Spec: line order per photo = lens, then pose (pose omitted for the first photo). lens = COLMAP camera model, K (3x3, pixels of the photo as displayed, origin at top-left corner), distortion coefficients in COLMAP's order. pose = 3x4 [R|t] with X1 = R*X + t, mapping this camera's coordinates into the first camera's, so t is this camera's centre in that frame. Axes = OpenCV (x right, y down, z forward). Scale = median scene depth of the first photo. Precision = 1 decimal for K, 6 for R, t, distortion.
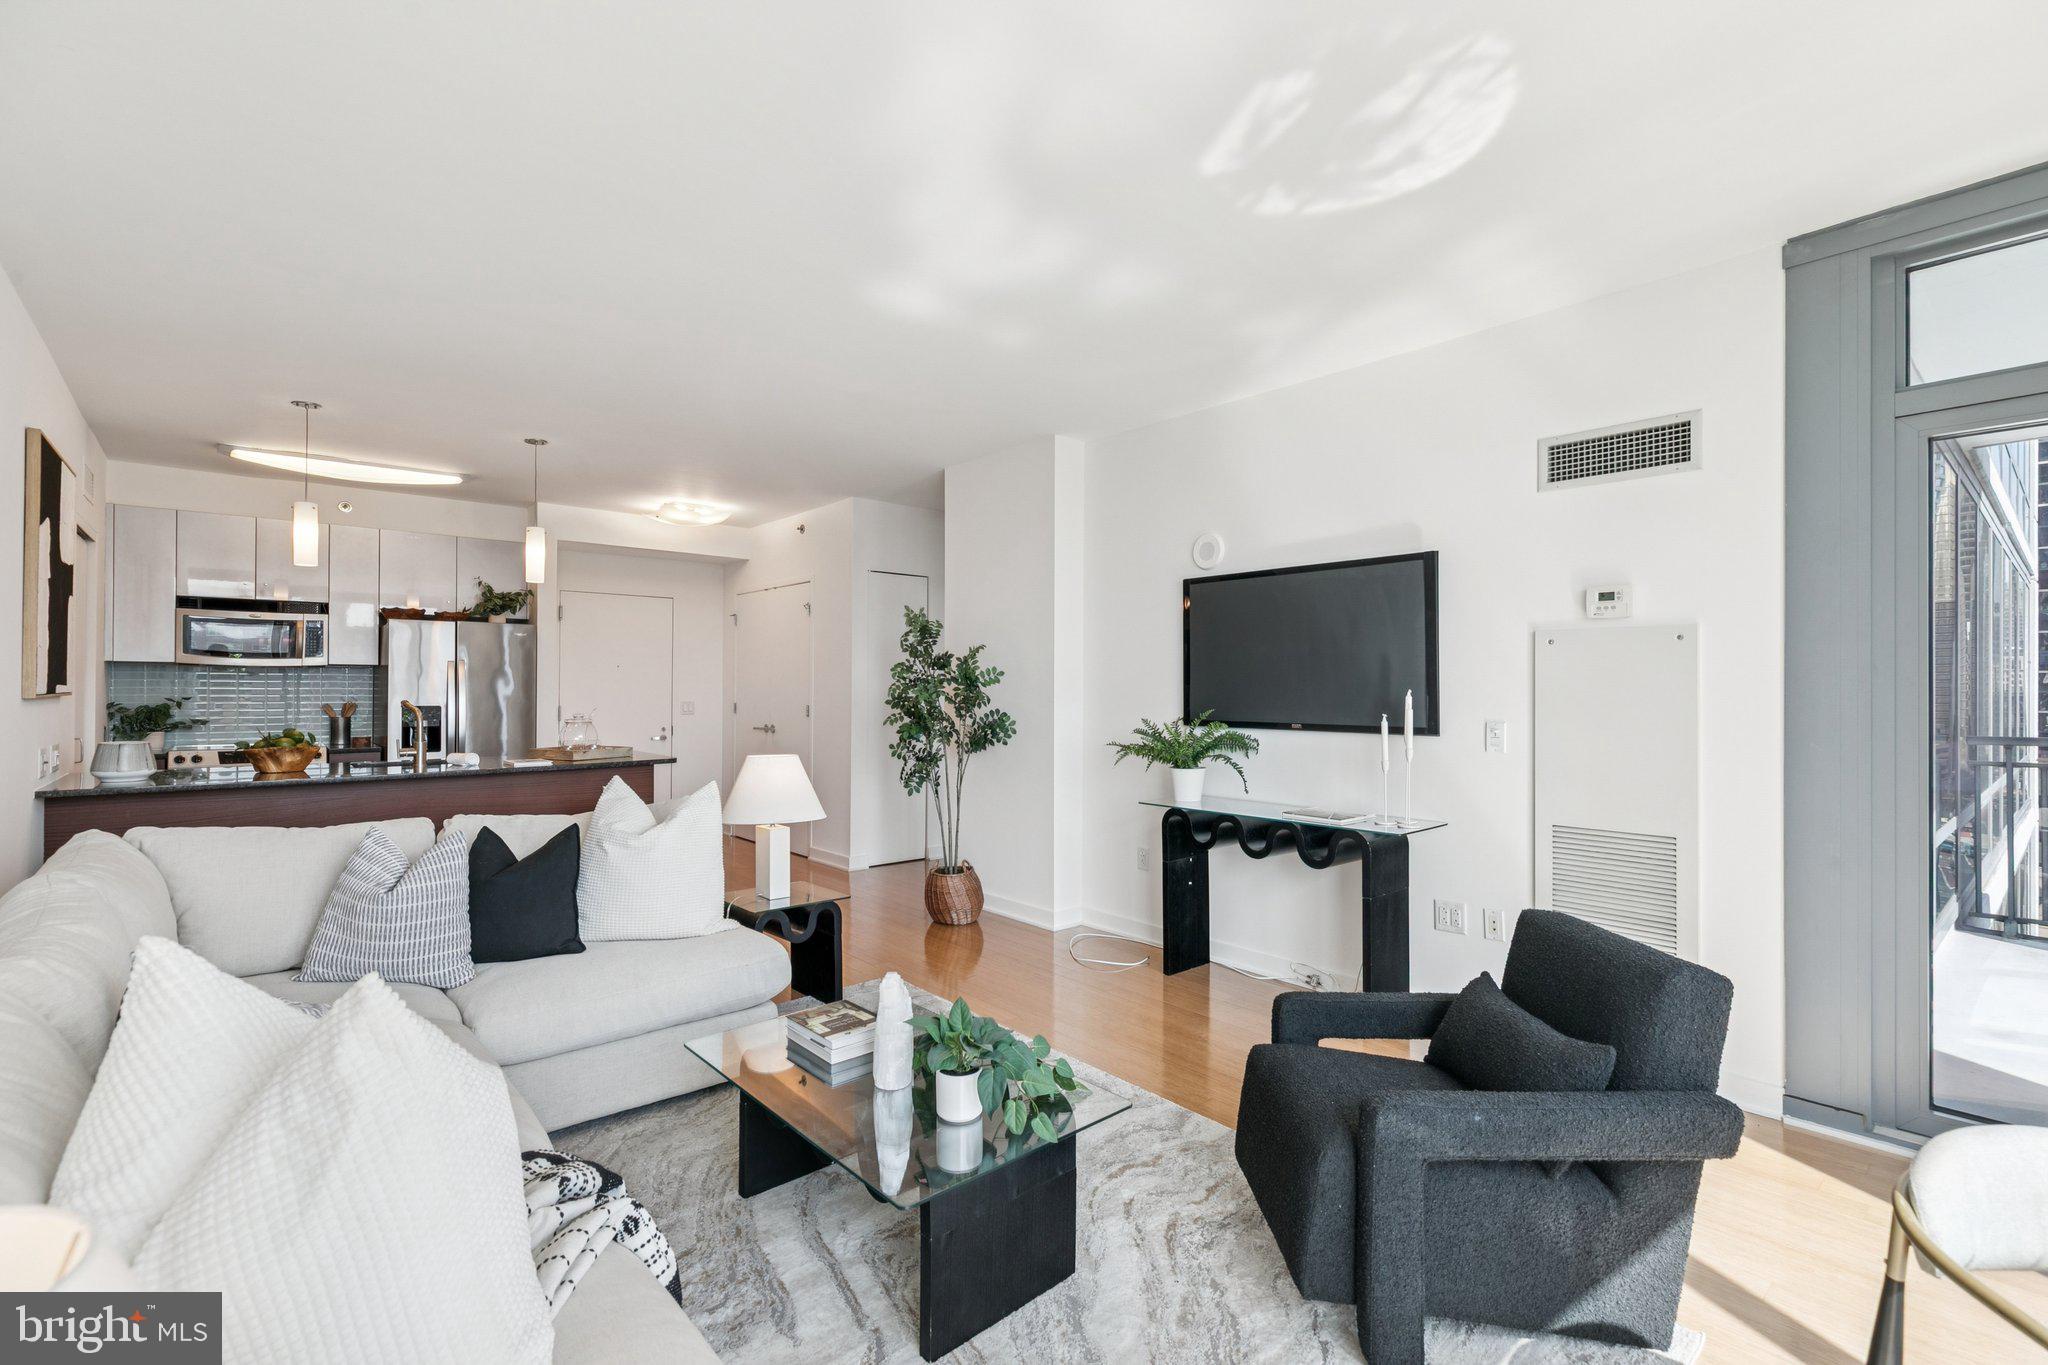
lens RADIAL K [[893.3, 0, 1020.8], [0, 893.3, 688.4], [0, 0, 1]] dist [0.000460, 0.000313]
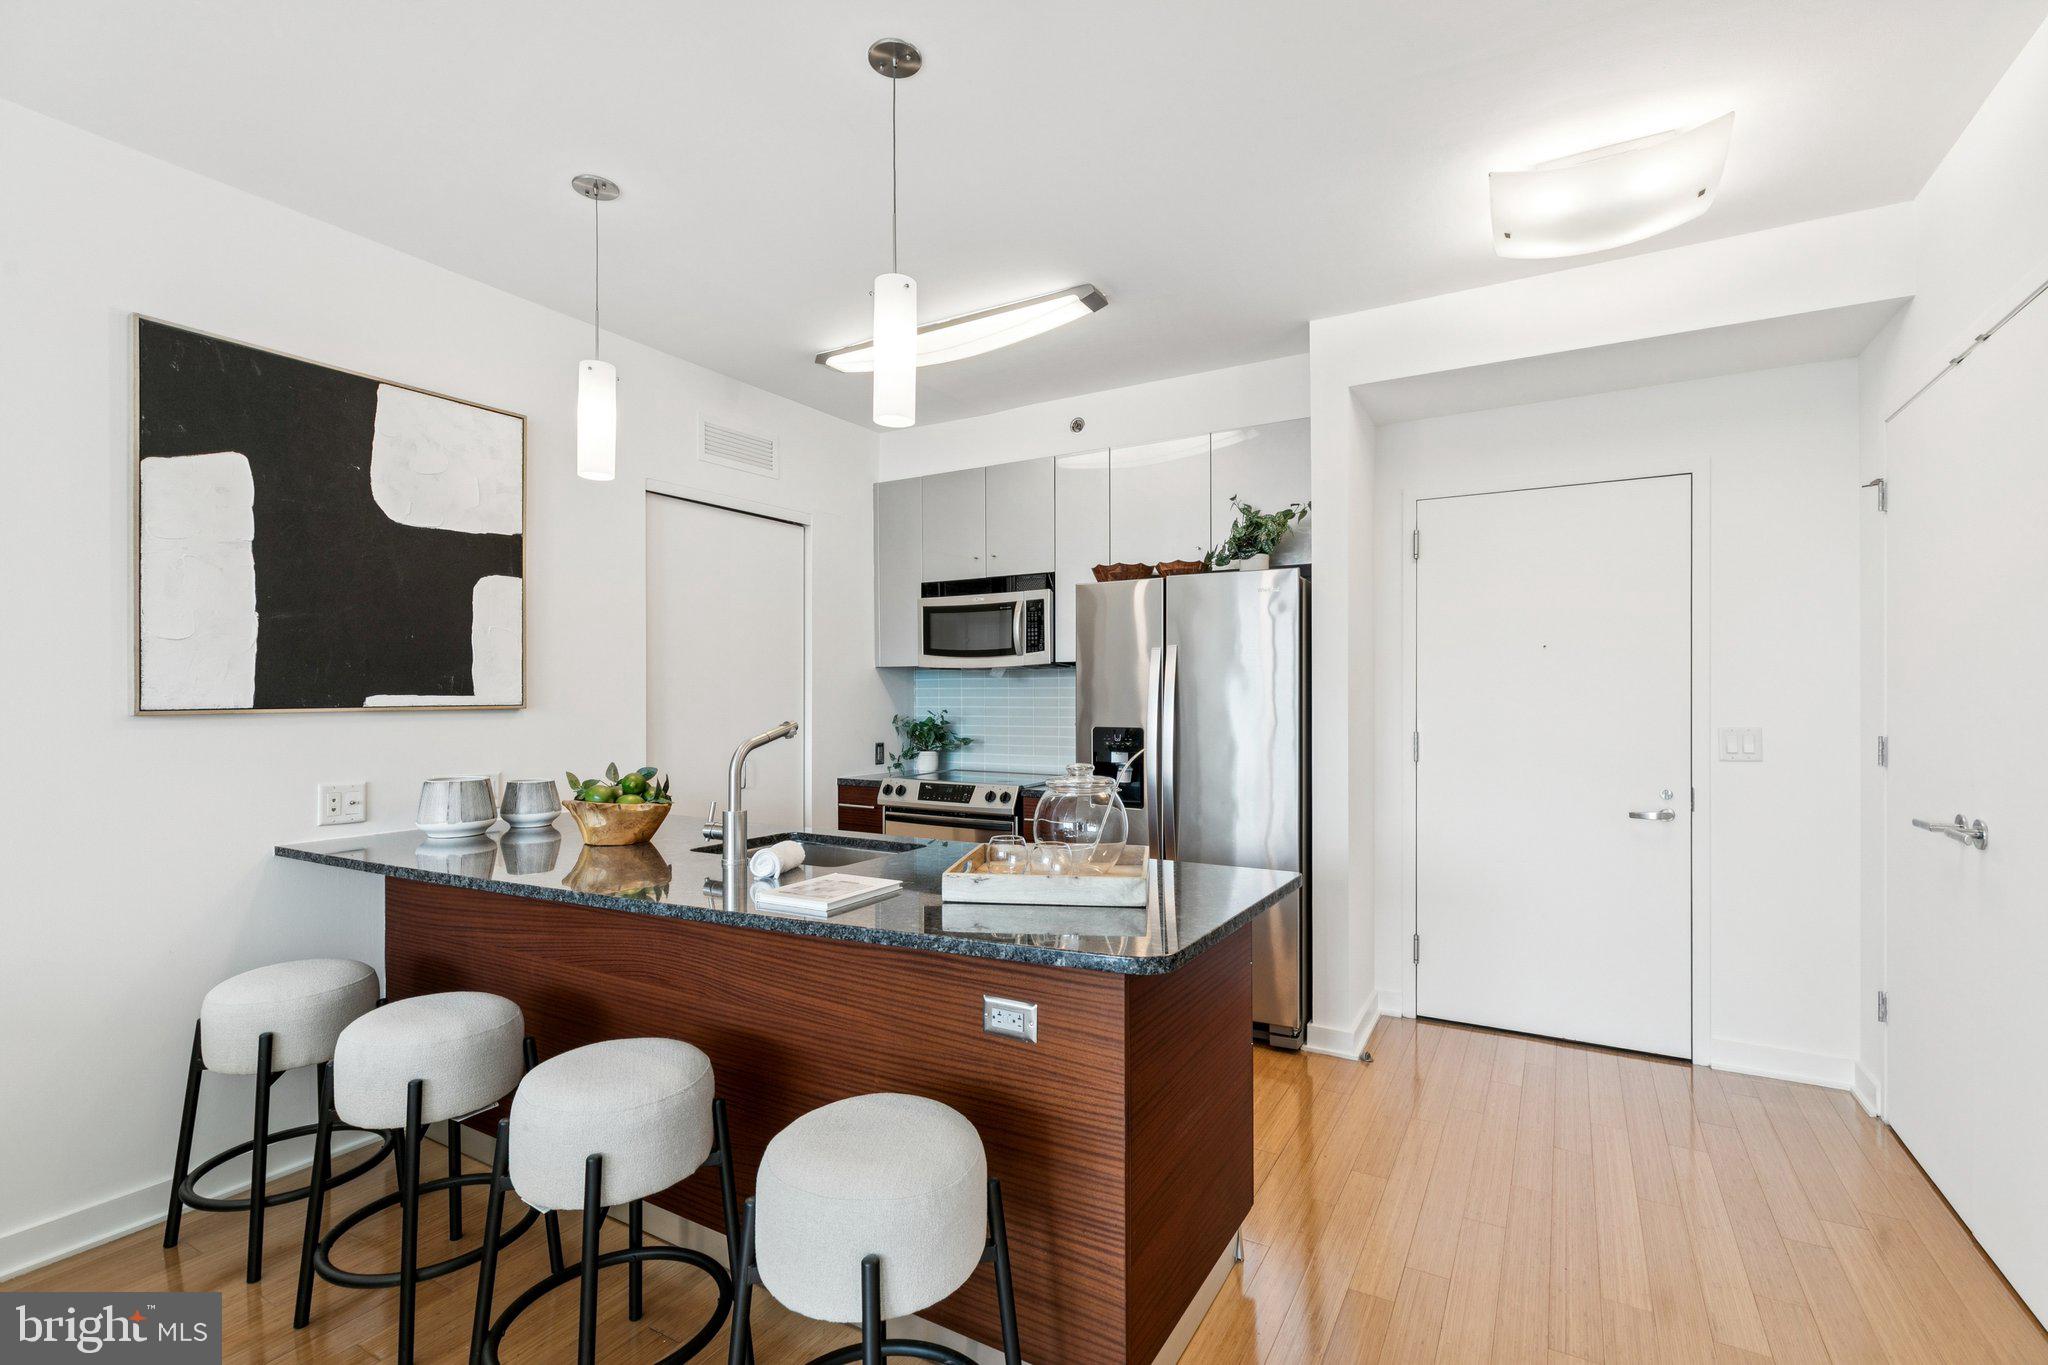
lens RADIAL K [[925.3, 0, 1023.6], [0, 925.3, 702.3], [0, 0, 1]] dist [-0.000892, -0.000239]
pose [[0.317095, 0.002218, -0.948391, -0.119106], [0.005238, 0.999978, 0.004090, 0.000214], [0.948379, -0.006264, 0.317076, 0.760899]]
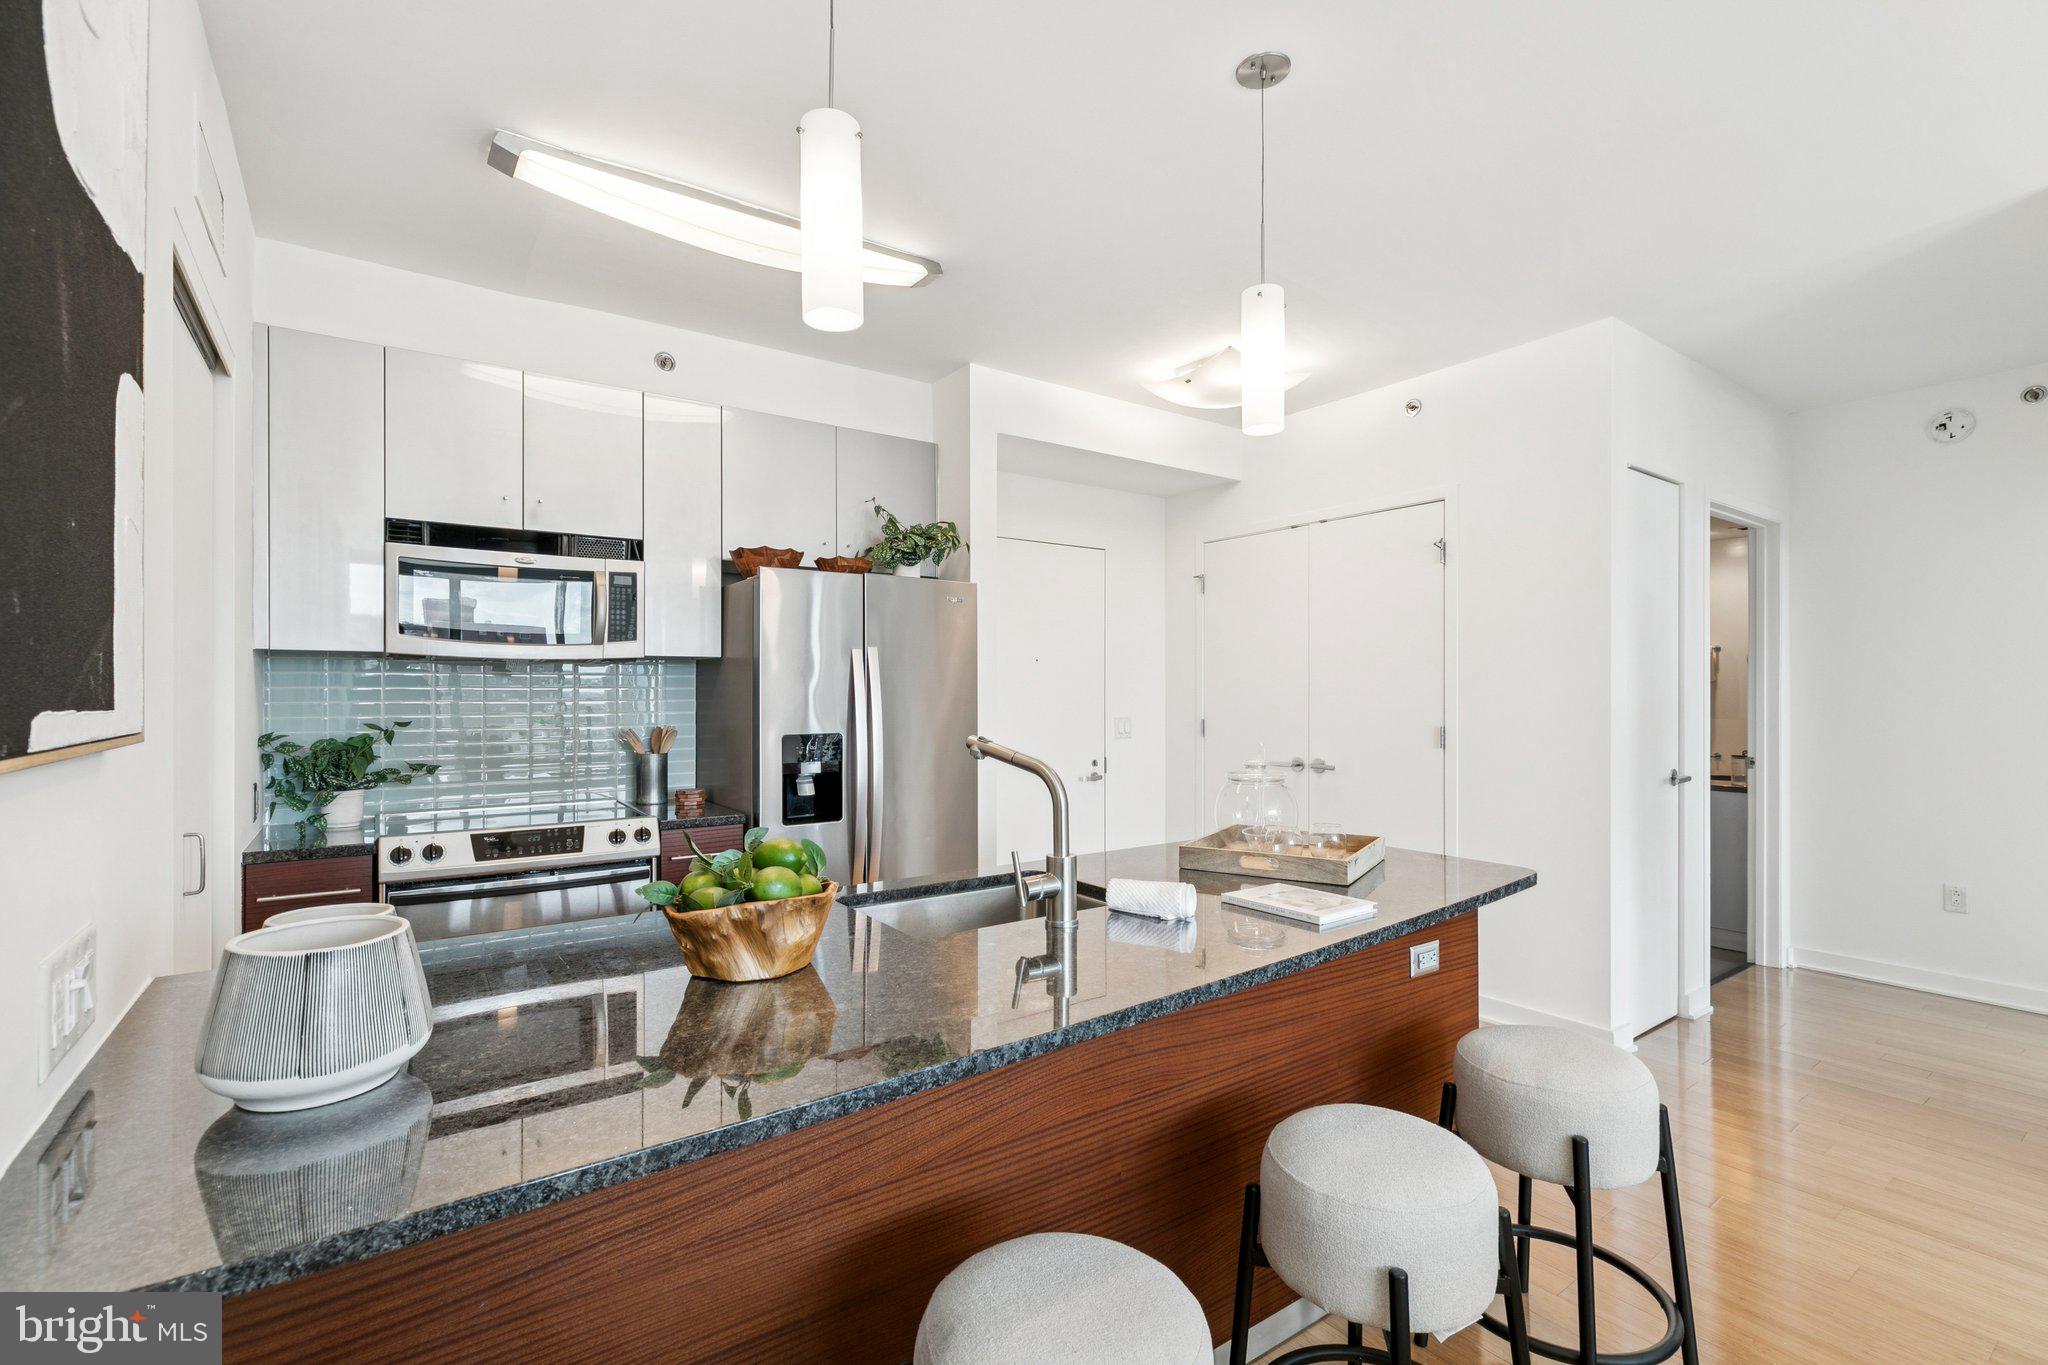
lens RADIAL K [[917.9, 0, 1029.2], [0, 917.9, 688.9], [0, 0, 1]] dist [0.004057, -0.000644]
pose [[0.995727, -0.003571, -0.092279, -0.500760], [0.003706, 0.999992, 0.001298, -0.007195], [0.092274, -0.001634, 0.995732, 0.484034]]
